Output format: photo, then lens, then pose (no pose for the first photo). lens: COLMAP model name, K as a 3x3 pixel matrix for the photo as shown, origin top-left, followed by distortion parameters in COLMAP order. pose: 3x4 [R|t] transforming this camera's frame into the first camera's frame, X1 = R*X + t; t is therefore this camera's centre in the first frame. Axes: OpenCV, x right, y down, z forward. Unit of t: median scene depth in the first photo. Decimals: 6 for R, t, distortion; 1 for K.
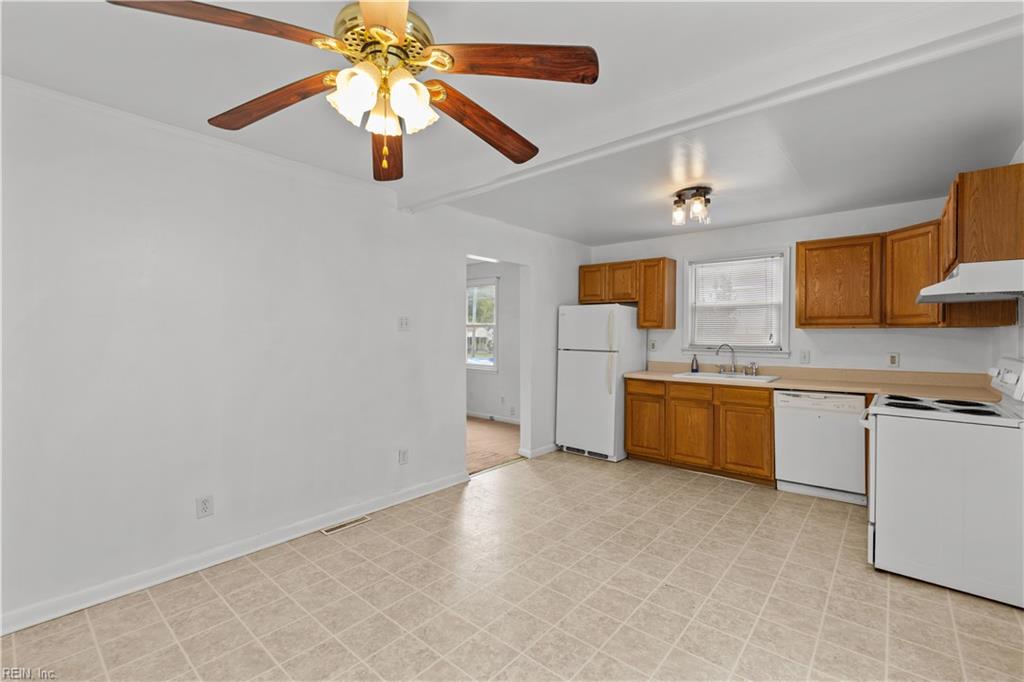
lens RADIAL K [[445.4, 0, 510.7], [0, 445.4, 337.3], [0, 0, 1]] dist [0.000442, 0.000051]
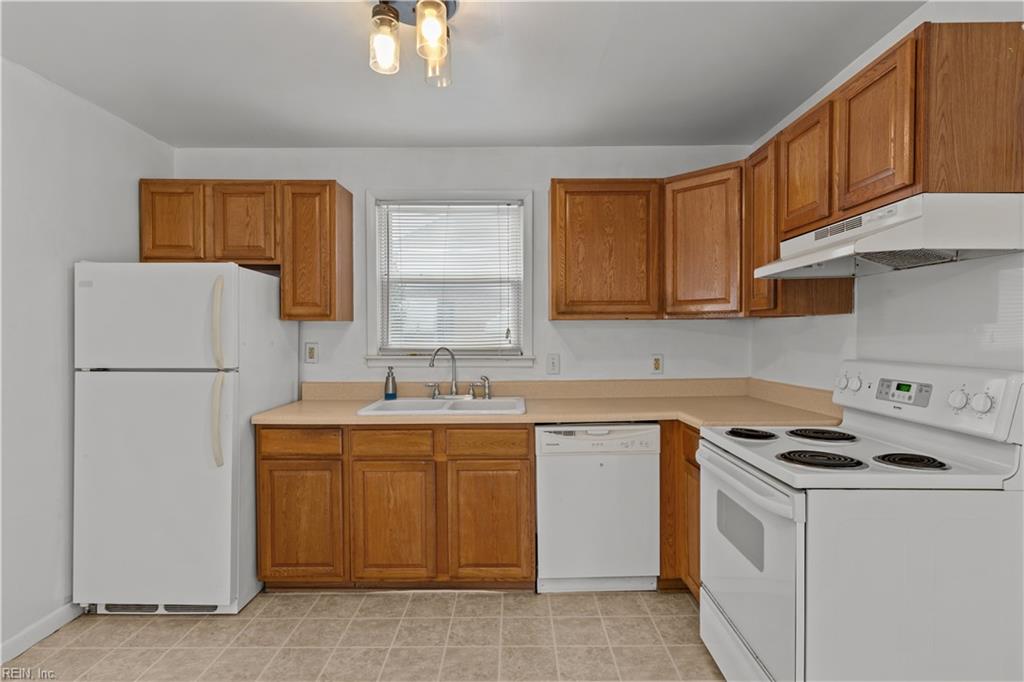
lens RADIAL K [[523.8, 0, 512.9], [0, 523.8, 343.3], [0, 0, 1]] dist [0.000783, -0.000462]
pose [[0.759297, -0.021465, 0.650390, 0.118284], [0.011413, 0.999741, 0.019671, -0.001956], [-0.650644, -0.007514, 0.759346, 0.452179]]
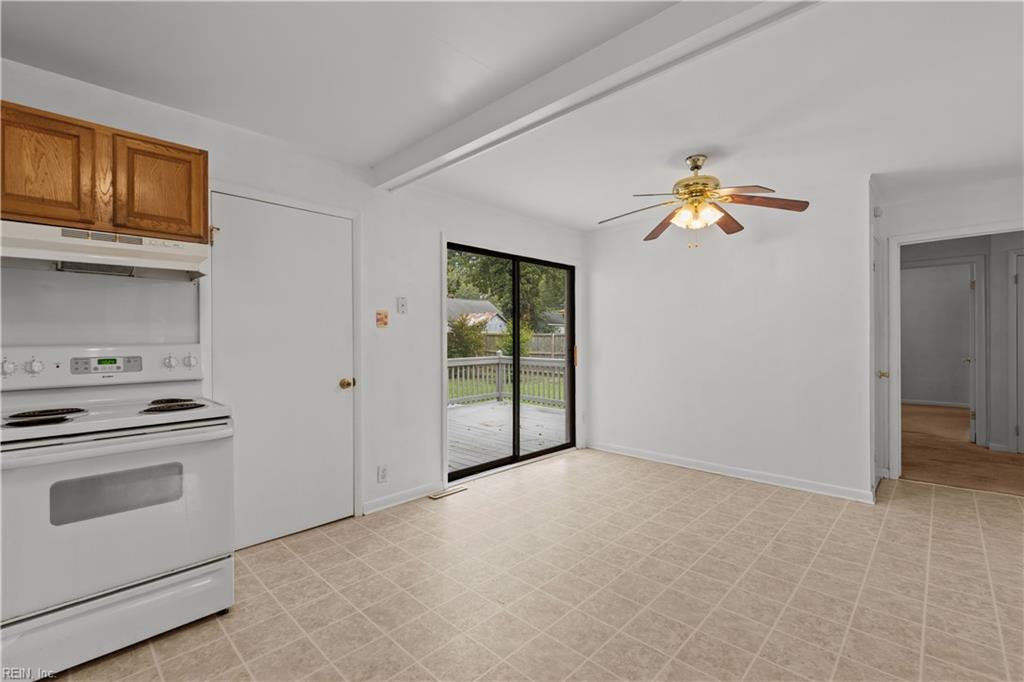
lens RADIAL K [[445.4, 0, 510.7], [0, 445.4, 337.3], [0, 0, 1]] dist [0.000442, 0.000051]
pose [[-0.998403, 0.001991, 0.056450, 0.158294], [0.002021, 0.999998, 0.000469, 0.019581], [-0.056449, 0.000583, -0.998405, 1.038605]]
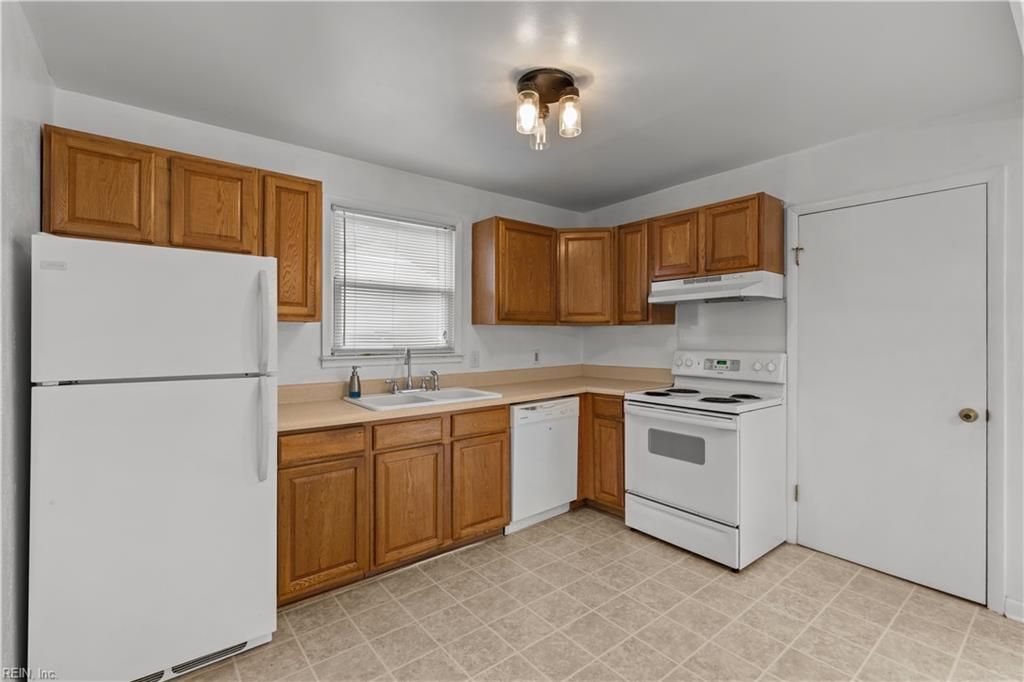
lens RADIAL K [[457.8, 0, 515.2], [0, 457.8, 337.4], [0, 0, 1]] dist [0.001141, -0.000197]
pose [[0.182511, -0.012825, 0.983120, -0.149547], [0.006550, 0.999909, 0.011828, -0.005568], [-0.983182, 0.004281, 0.182579, 0.760572]]
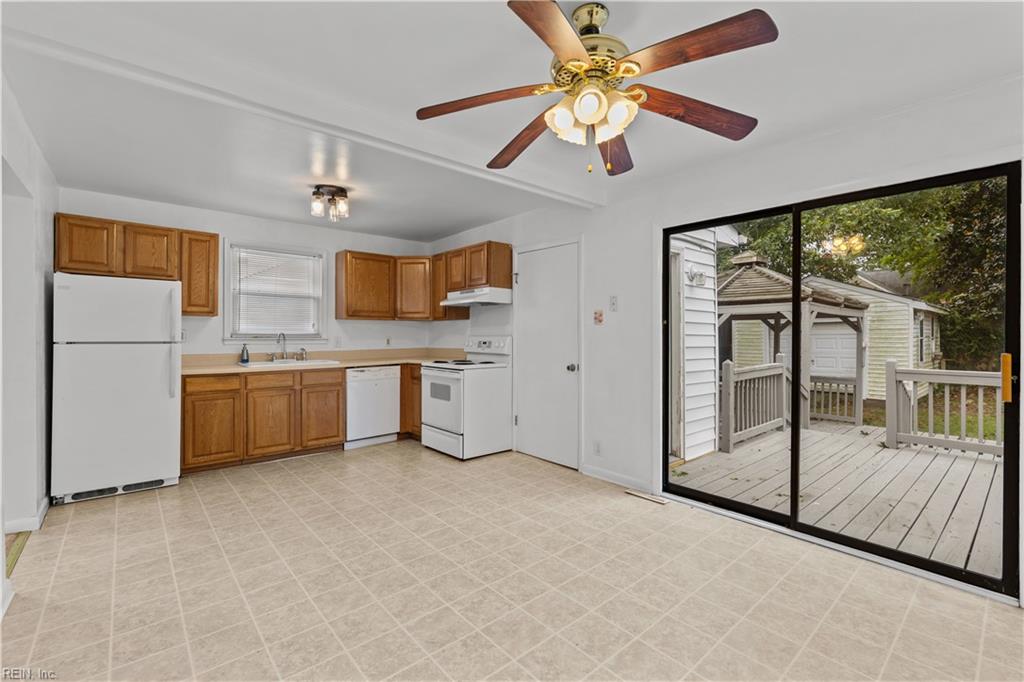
lens RADIAL K [[445.4, 0, 510.7], [0, 445.4, 337.3], [0, 0, 1]] dist [0.000442, 0.000051]
pose [[0.146184, -0.011847, 0.989187, -0.490213], [0.004004, 0.999927, 0.011384, 0.017761], [-0.989249, 0.002297, 0.146221, 0.334455]]
